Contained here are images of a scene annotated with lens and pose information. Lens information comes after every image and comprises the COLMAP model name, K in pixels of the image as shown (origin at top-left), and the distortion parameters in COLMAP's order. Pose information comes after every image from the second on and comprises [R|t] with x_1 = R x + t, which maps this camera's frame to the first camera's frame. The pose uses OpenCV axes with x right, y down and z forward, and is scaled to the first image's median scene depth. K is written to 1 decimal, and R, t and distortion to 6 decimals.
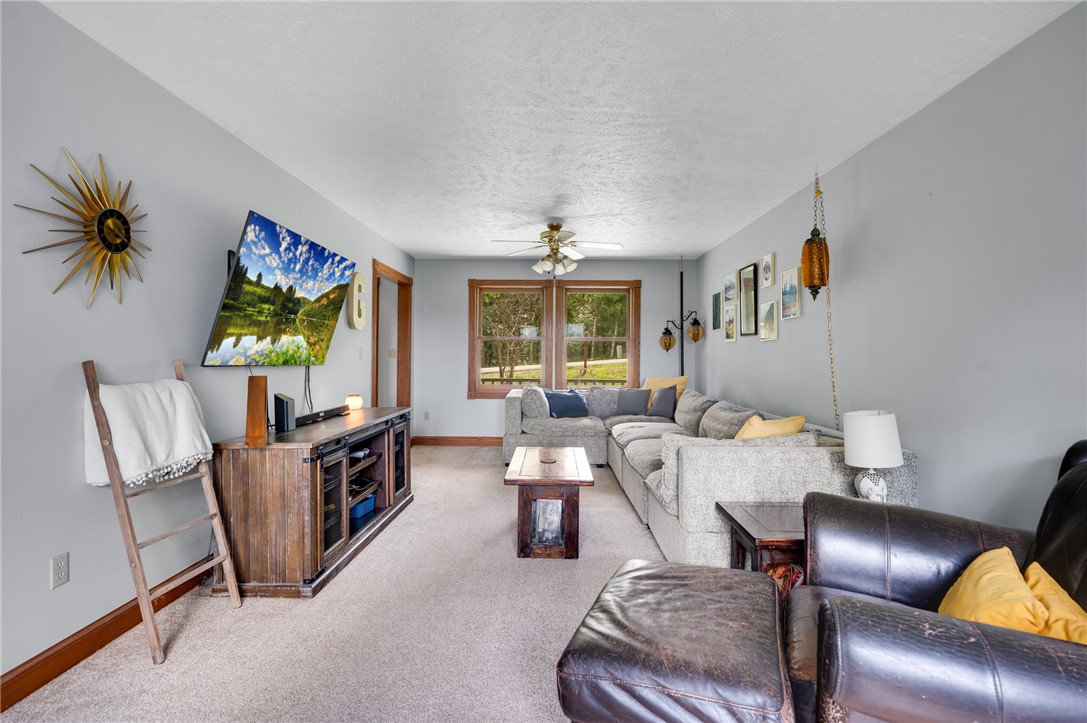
lens RADIAL K [[548.0, 0, 545.9], [0, 548.0, 353.7], [0, 0, 1]] dist [-0.000449, -0.000232]
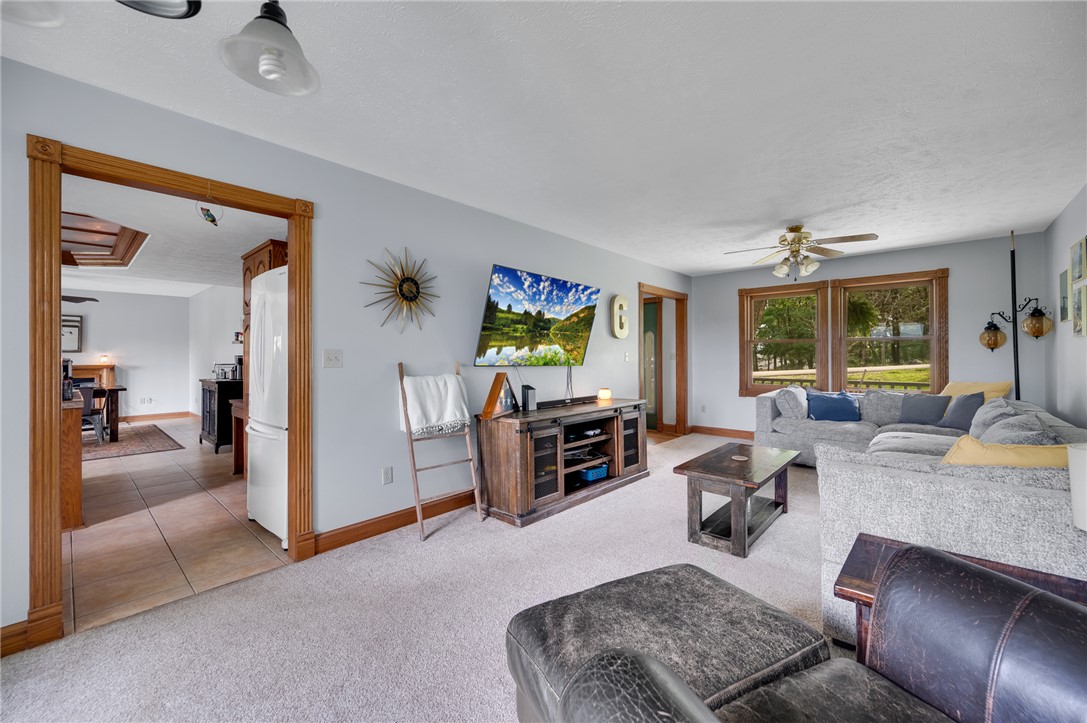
lens RADIAL K [[435.4, 0, 548.5], [0, 435.4, 356.6], [0, 0, 1]] dist [0.000247, -0.000106]
pose [[0.752594, -0.009325, -0.658418, 0.311522], [0.009676, 0.999948, -0.003102, 0.000690], [0.658413, -0.004037, 0.752646, 0.154217]]
